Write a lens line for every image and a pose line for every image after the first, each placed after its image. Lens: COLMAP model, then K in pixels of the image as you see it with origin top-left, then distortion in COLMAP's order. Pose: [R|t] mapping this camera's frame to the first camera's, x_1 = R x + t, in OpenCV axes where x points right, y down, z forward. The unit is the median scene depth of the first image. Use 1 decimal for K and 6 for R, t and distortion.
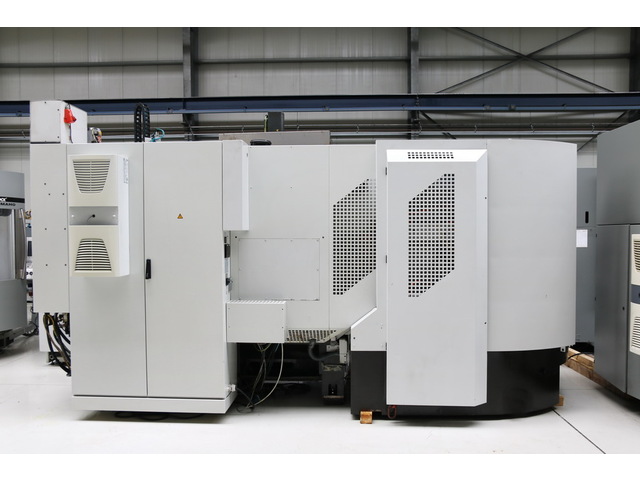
lens RADIAL K [[548.7, 0, 320.0], [0, 548.7, 240.0], [0, 0, 1]] dist [-0.025770, -0.002865]
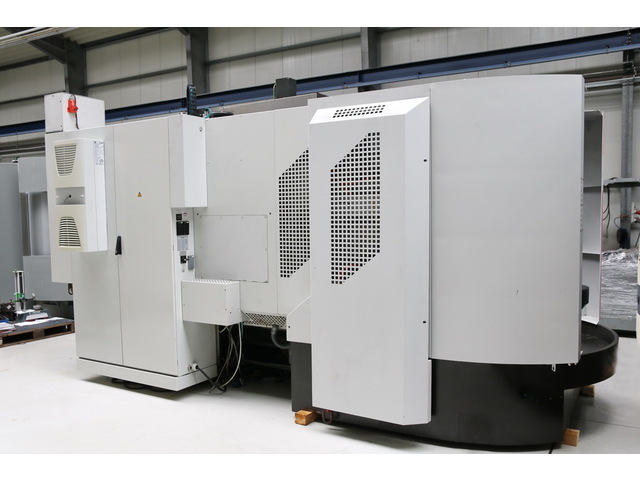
lens RADIAL K [[567.2, 0, 320.0], [0, 567.2, 240.0], [0, 0, 1]] dist [-0.013008, 0.002041]
pose [[0.886357, 0.011621, -0.462856, 0.525291], [0.007628, 0.999183, 0.039694, 0.002369], [0.462939, -0.038714, 0.885544, 0.213496]]
